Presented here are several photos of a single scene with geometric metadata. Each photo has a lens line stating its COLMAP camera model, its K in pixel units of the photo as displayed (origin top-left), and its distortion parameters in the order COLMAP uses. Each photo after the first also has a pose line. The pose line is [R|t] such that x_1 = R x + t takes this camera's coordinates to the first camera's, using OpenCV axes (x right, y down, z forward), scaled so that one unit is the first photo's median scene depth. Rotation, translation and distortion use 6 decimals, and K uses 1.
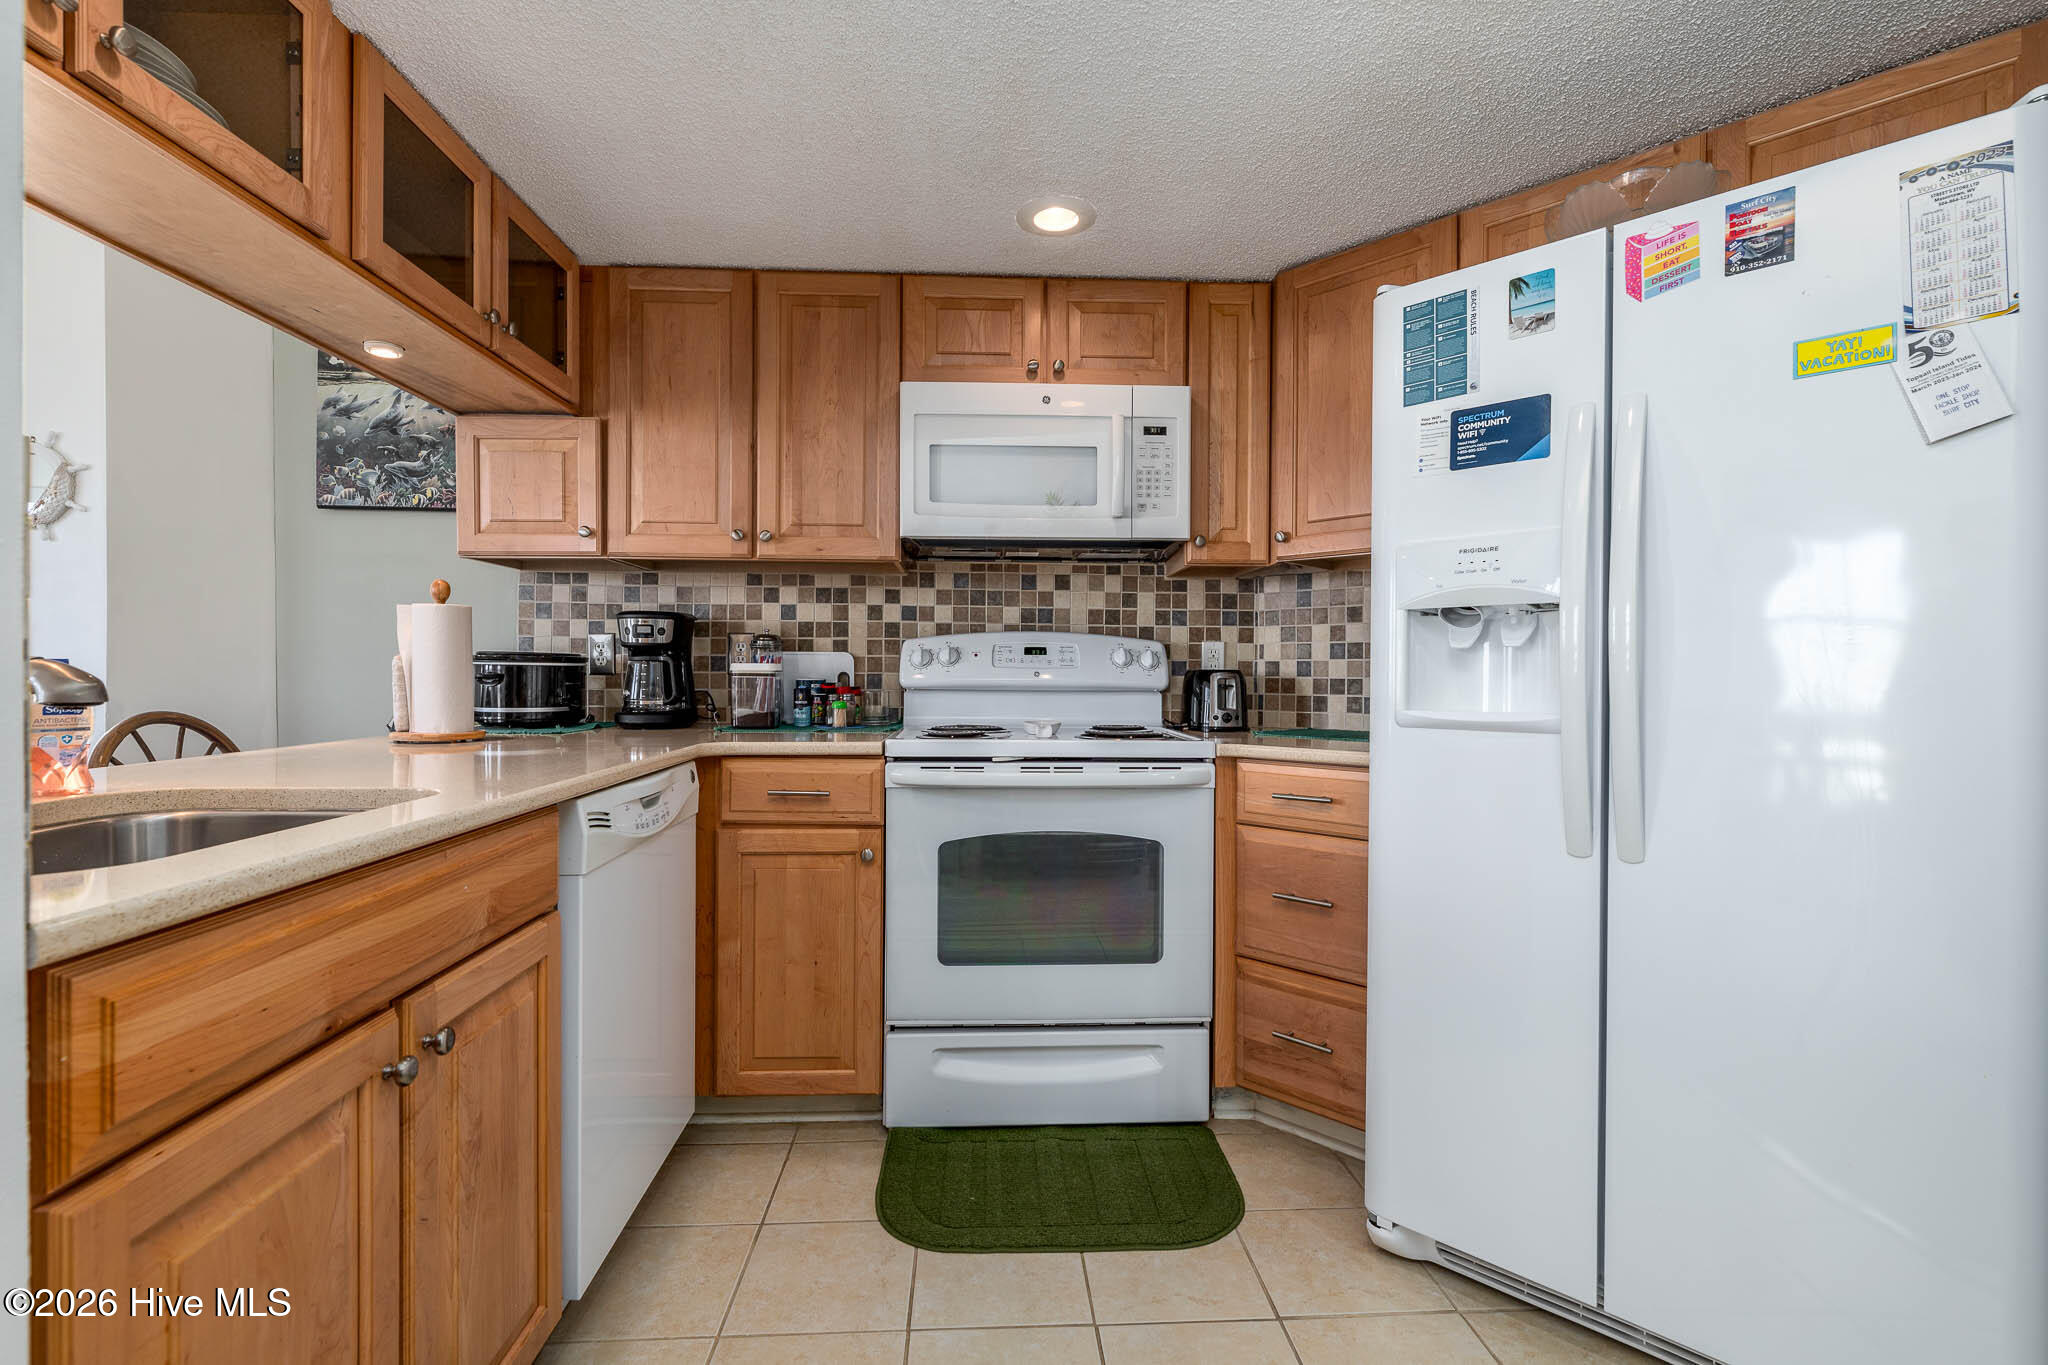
lens RADIAL K [[938.4, 0, 1162.9], [0, 938.4, 680.4], [0, 0, 1]] dist [-0.000744, 0.000482]
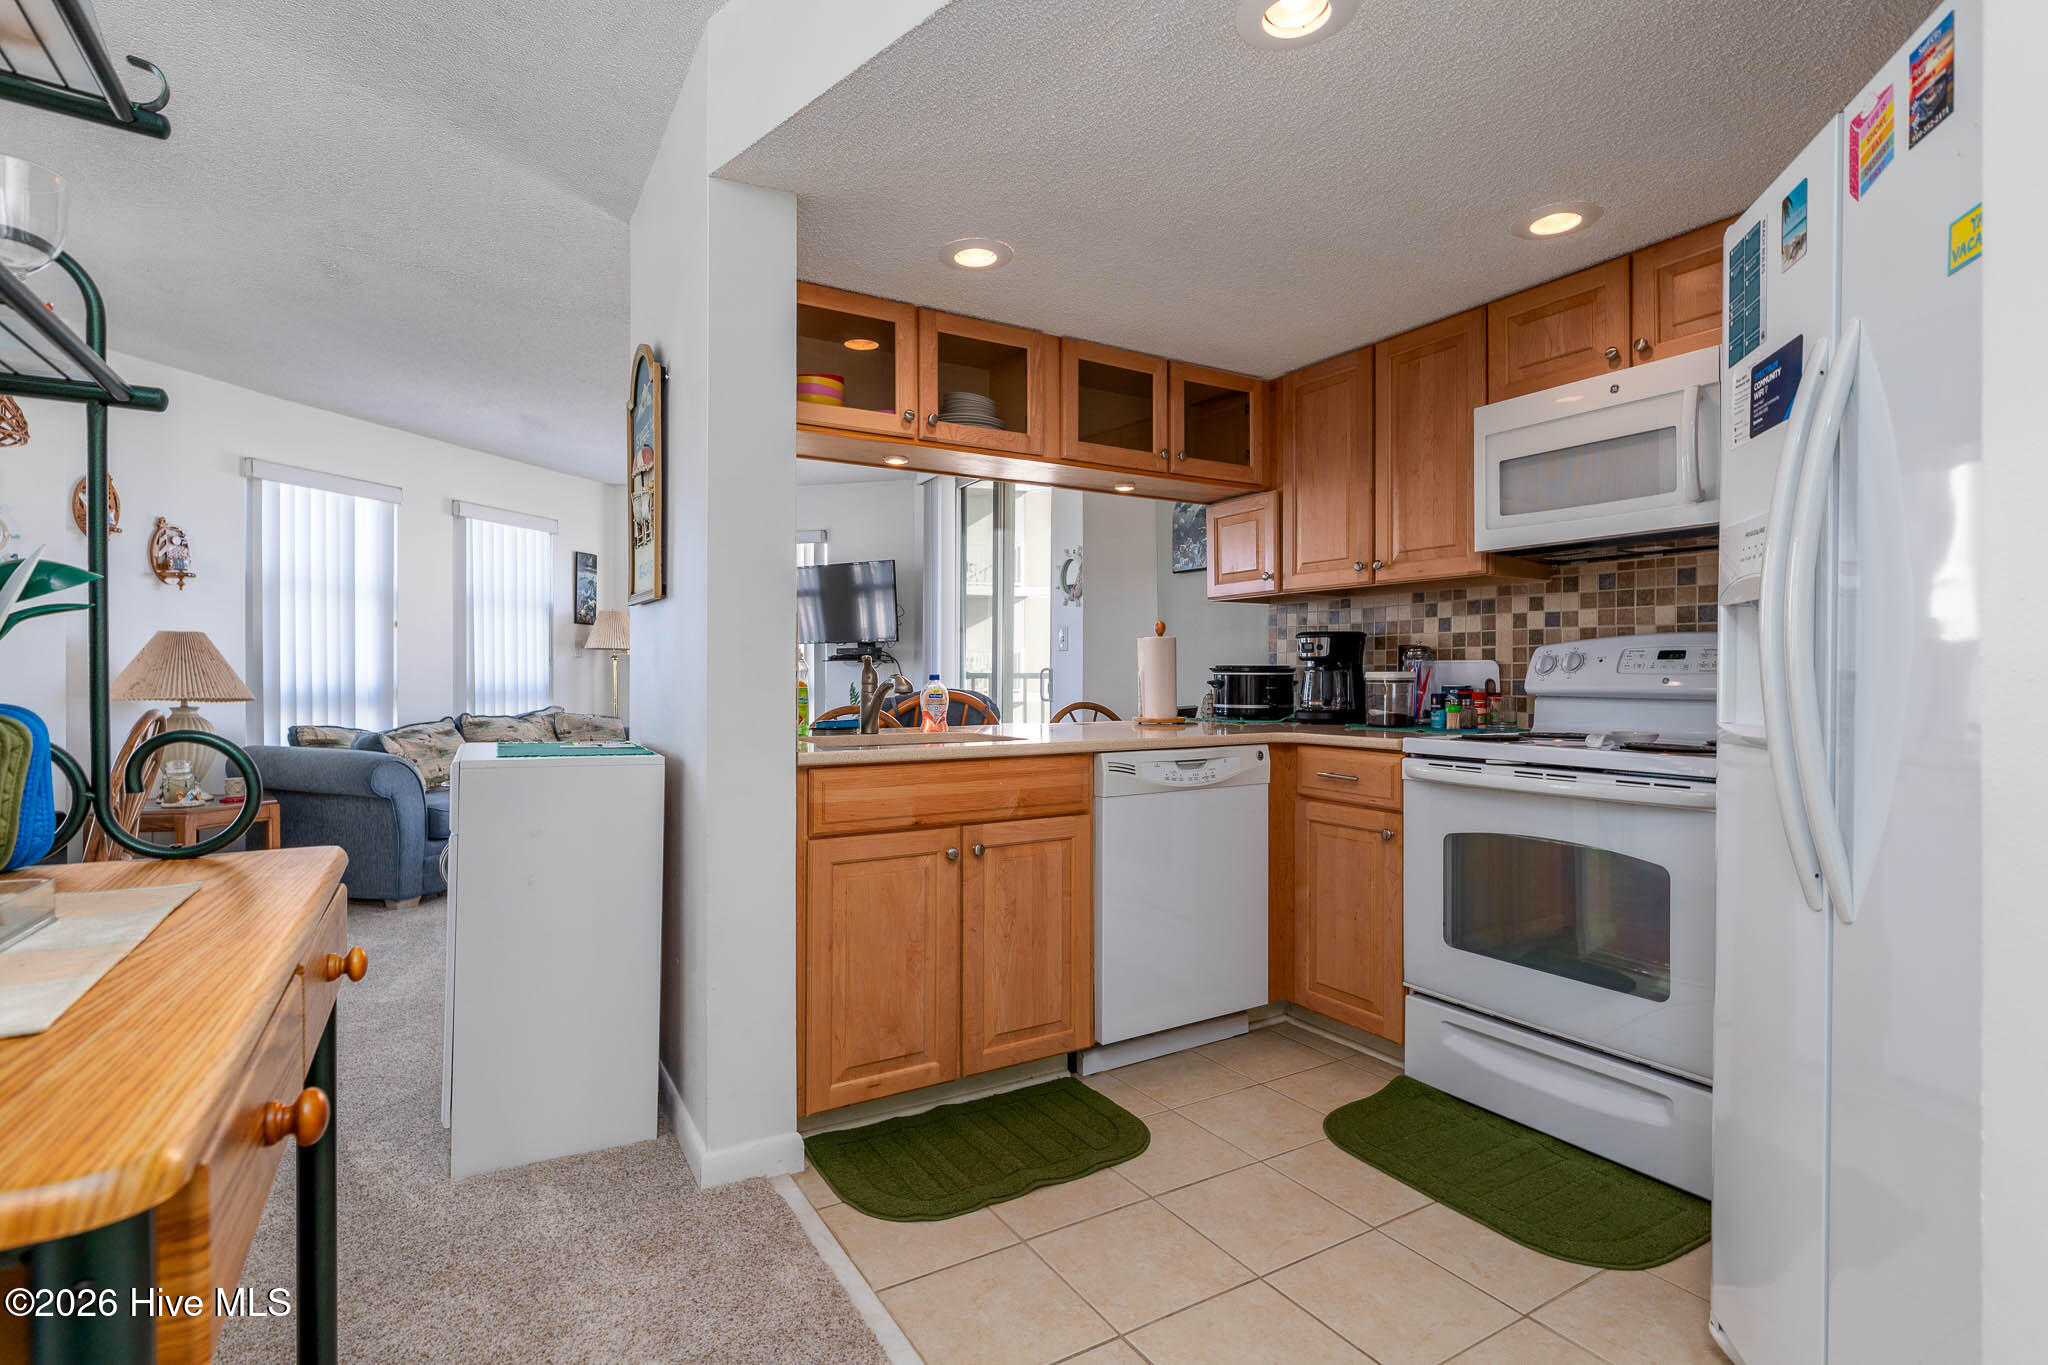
lens RADIAL K [[976.7, 0, 979.4], [0, 976.7, 675.7], [0, 0, 1]] dist [0.001737, 0.001932]
pose [[0.447471, -0.004975, -0.894284, 0.400172], [-0.005840, 0.999947, -0.008485, 0.000189], [0.894279, 0.009020, 0.447419, -0.004450]]
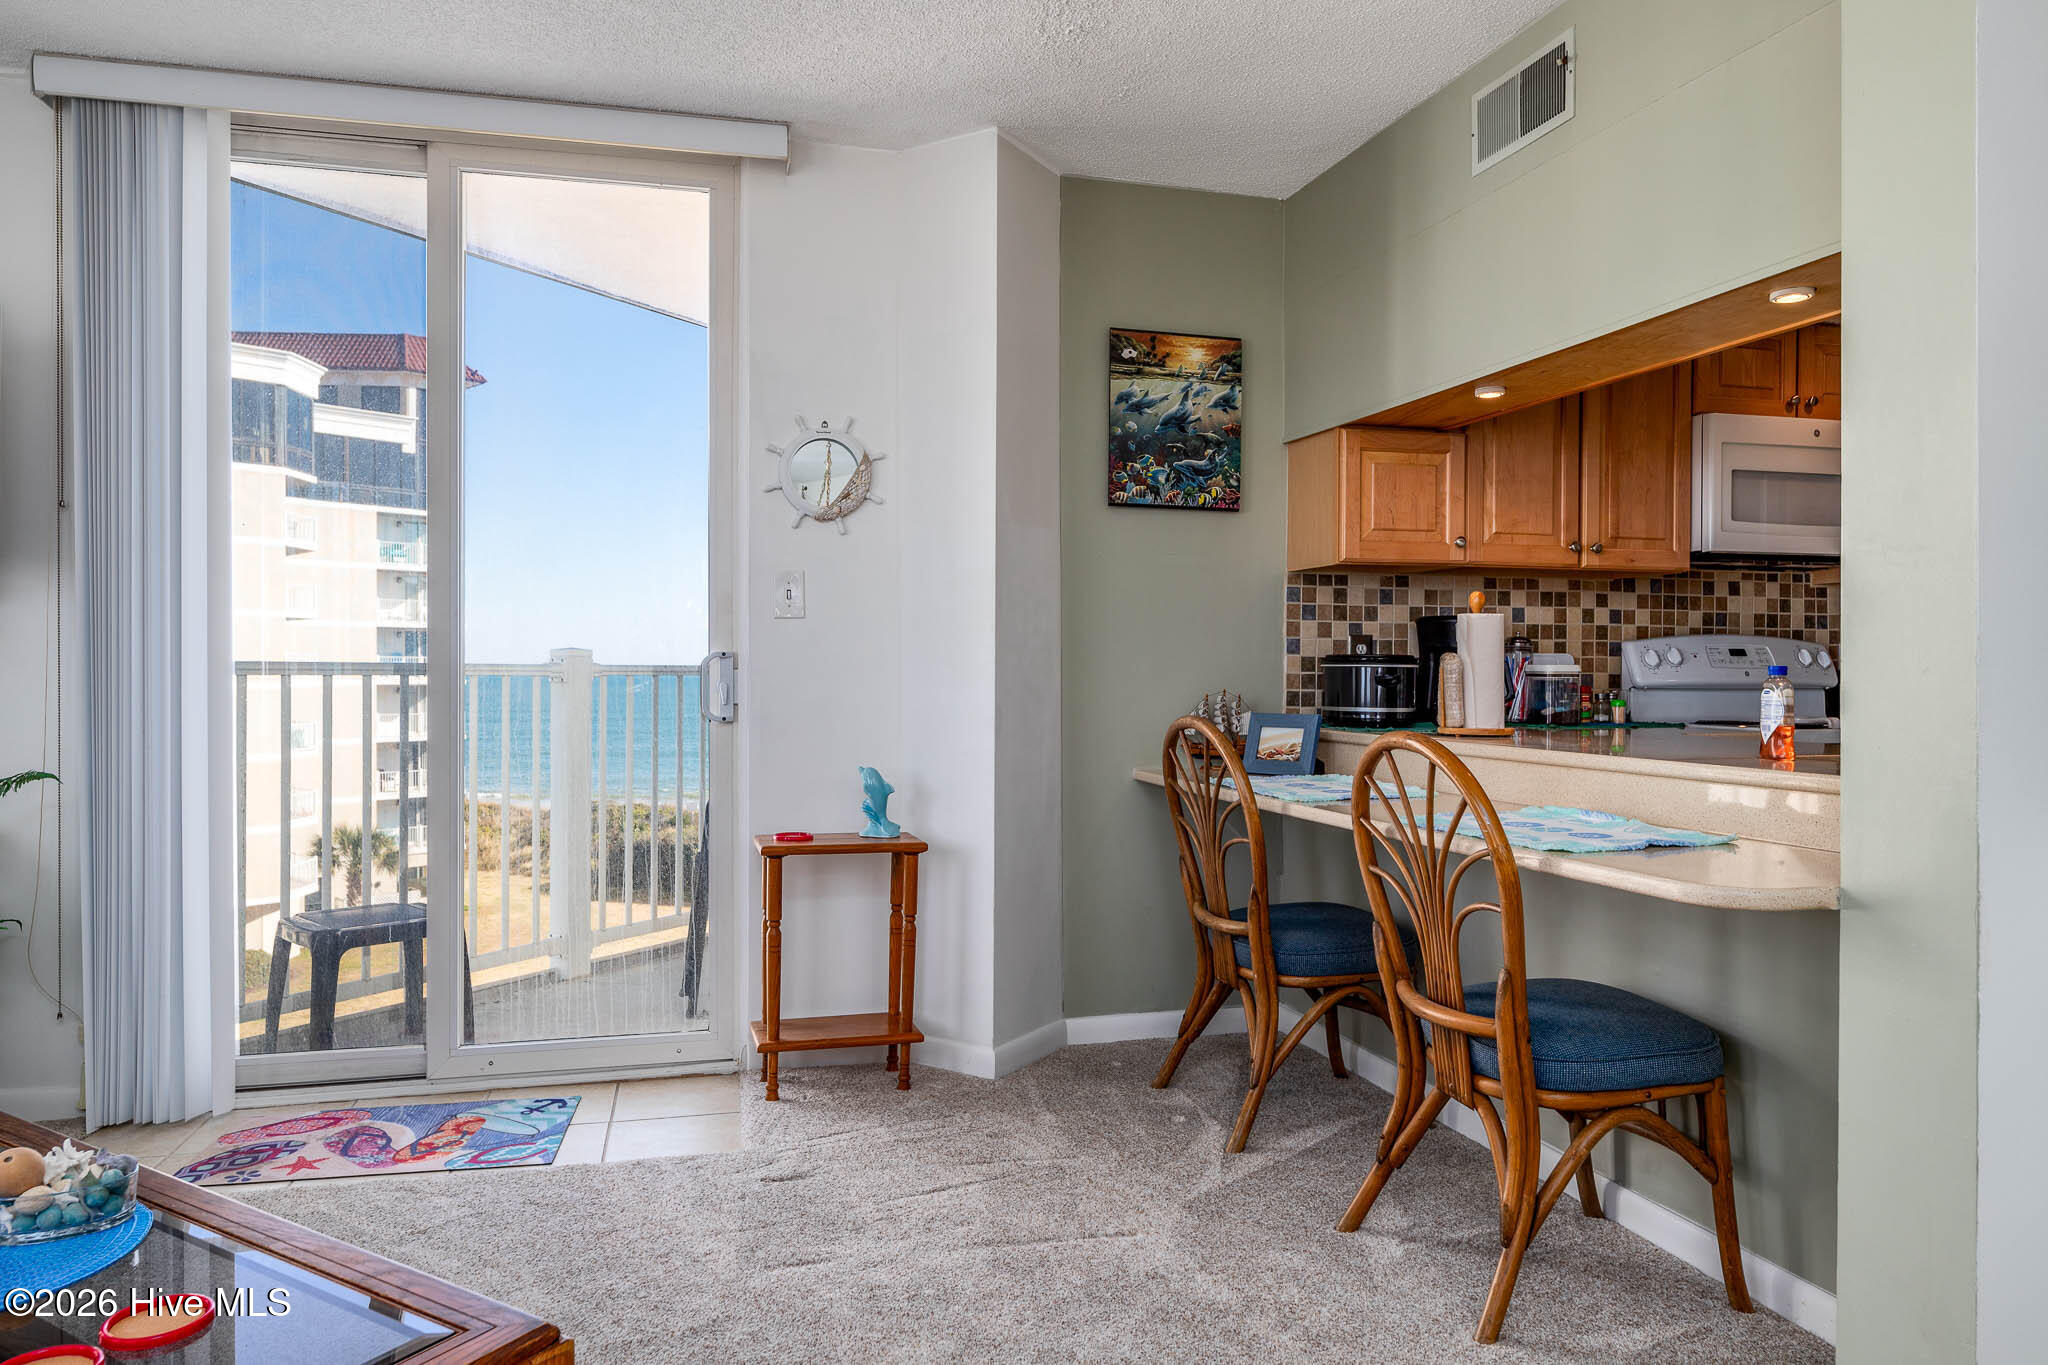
lens RADIAL K [[1367.7, 0, 1024.0], [0, 1367.7, 682.5], [0, 0, 1]] dist [-0.006788, -0.003034]
pose [[0.972196, -0.006481, 0.234079, -1.336788], [0.006453, 0.999979, 0.000886, -0.003159], [-0.234079, 0.000649, 0.972217, -0.354070]]
